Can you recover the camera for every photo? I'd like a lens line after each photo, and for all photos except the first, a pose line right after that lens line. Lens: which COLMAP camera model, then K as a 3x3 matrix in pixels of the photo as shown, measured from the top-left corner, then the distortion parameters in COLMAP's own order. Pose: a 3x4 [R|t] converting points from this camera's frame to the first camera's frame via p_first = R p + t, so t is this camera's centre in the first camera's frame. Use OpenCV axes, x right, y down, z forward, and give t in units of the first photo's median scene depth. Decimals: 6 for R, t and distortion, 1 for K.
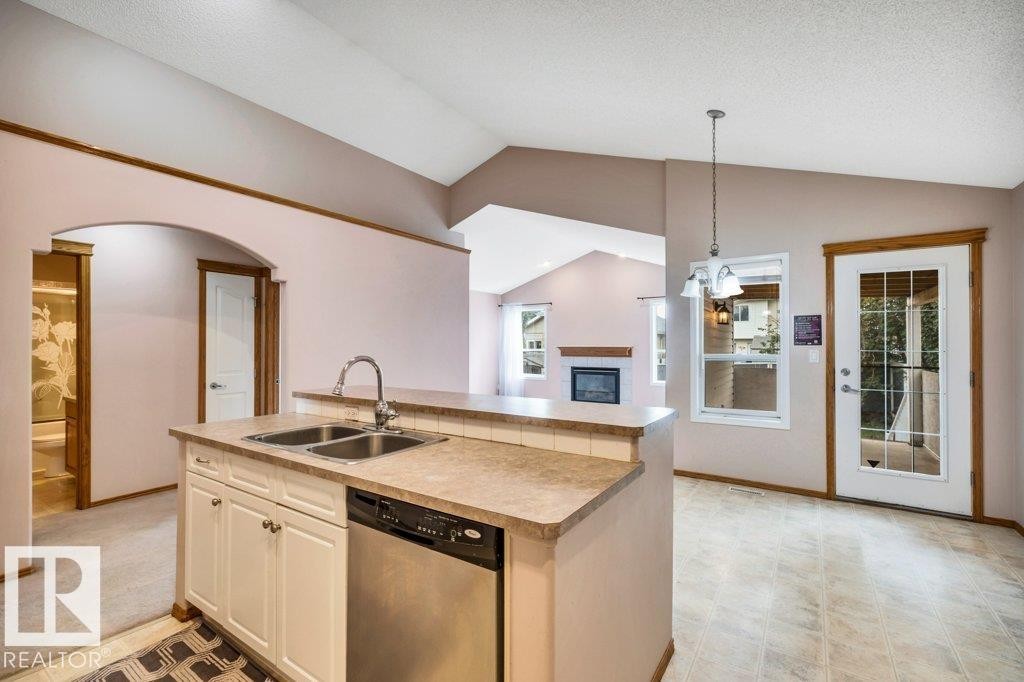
lens RADIAL K [[460.7, 0, 520.0], [0, 460.7, 342.8], [0, 0, 1]] dist [-0.007876, 0.000505]
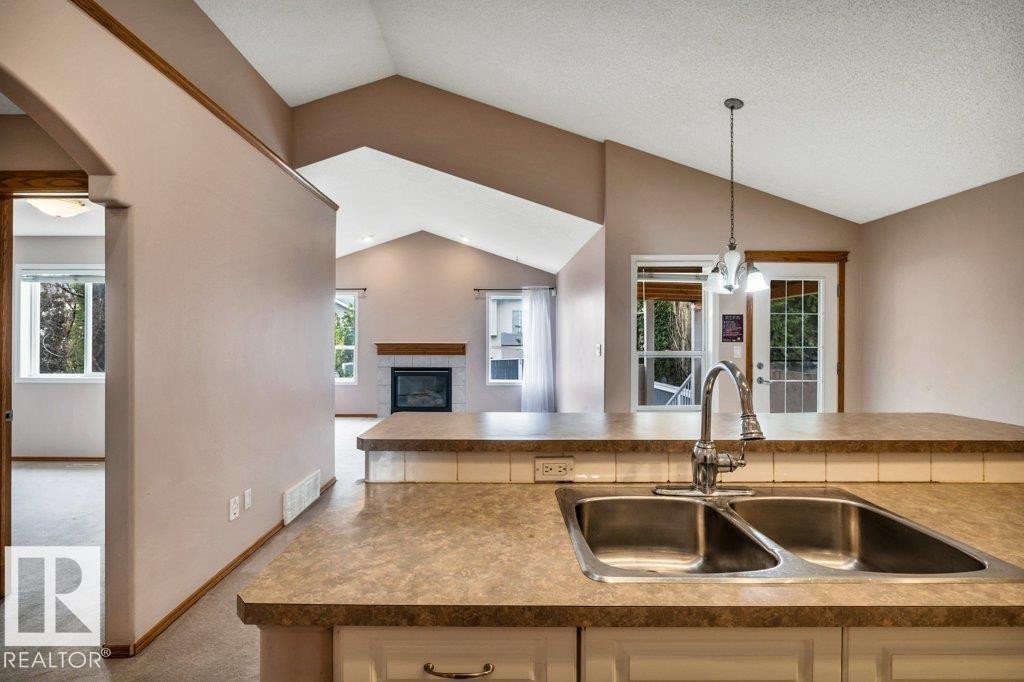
lens RADIAL K [[482.2, 0, 513.5], [0, 482.2, 348.4], [0, 0, 1]] dist [-0.007383, 0.001931]
pose [[0.823330, -0.007010, 0.567520, -0.385532], [-0.004277, 0.999819, 0.018555, 0.001214], [-0.567547, -0.017705, 0.823151, 0.301126]]
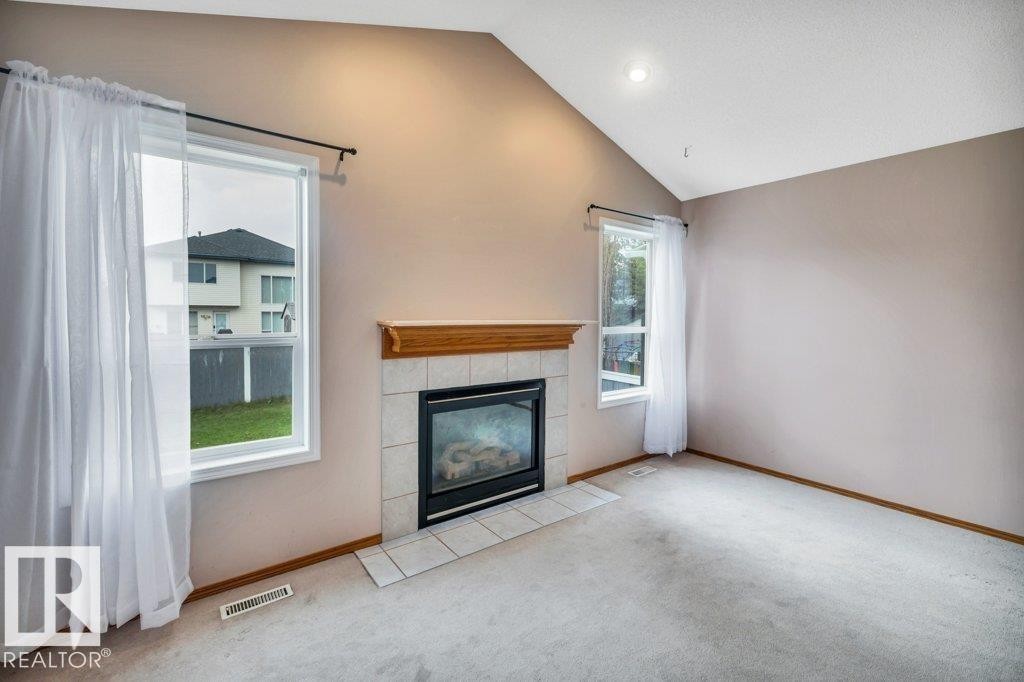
lens RADIAL K [[460.7, 0, 516.0], [0, 460.7, 334.8], [0, 0, 1]] dist [-0.007876, 0.000505]
pose [[0.313027, -0.029485, 0.949286, -0.286720], [-0.006253, 0.999432, 0.033104, 0.009866], [-0.949724, -0.016298, 0.312665, 1.626579]]
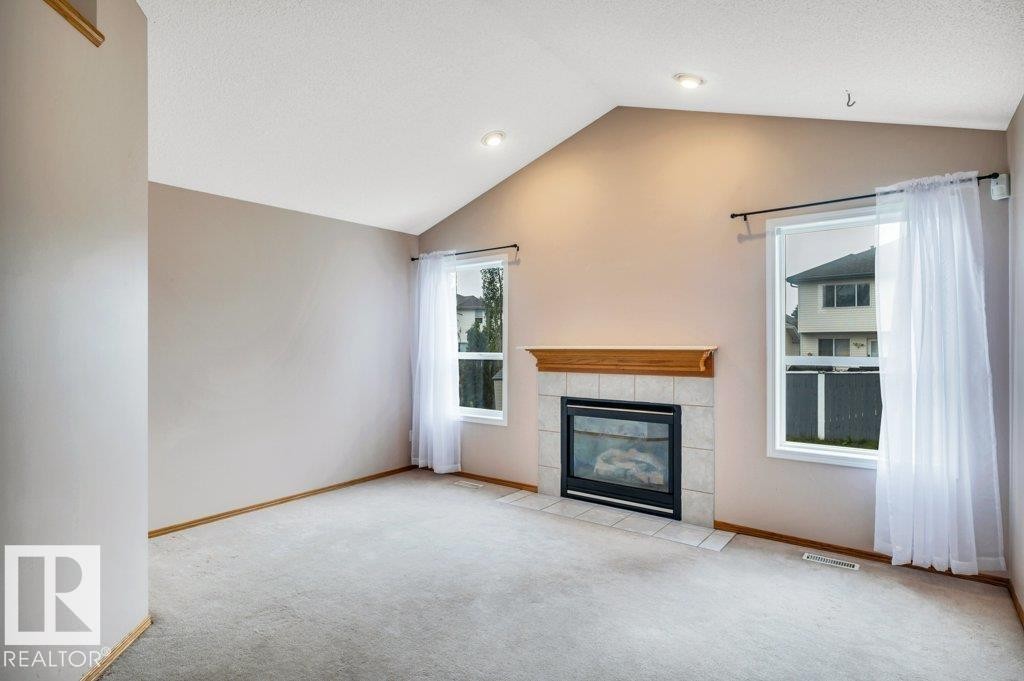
lens RADIAL K [[540.5, 0, 510.4], [0, 540.5, 341.9], [0, 0, 1]] dist [-0.003054, 0.000016]
pose [[0.996859, 0.003776, -0.079109, 0.198745], [-0.004115, 0.999983, -0.004123, 0.008874], [0.079092, 0.004435, 0.996857, 0.977493]]
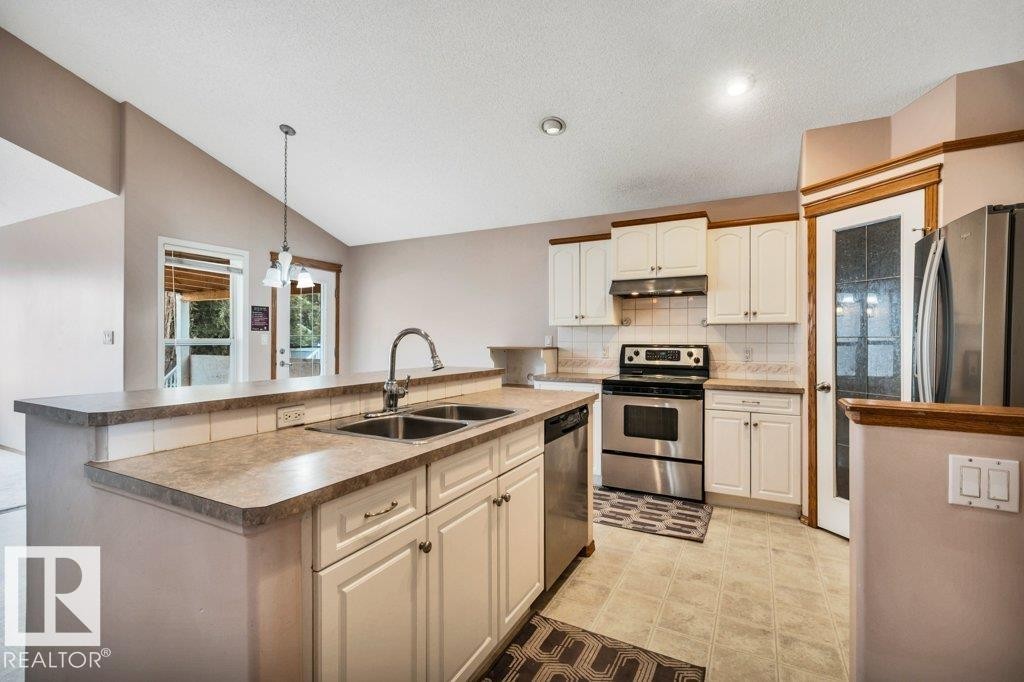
lens RADIAL K [[460.7, 0, 504.6], [0, 460.7, 341.0], [0, 0, 1]] dist [-0.007876, 0.000505]
pose [[-0.101802, -0.002640, 0.994801, -0.564427], [-0.007501, 0.999970, 0.001886, 0.021791], [-0.994776, -0.007270, -0.101819, 0.405276]]
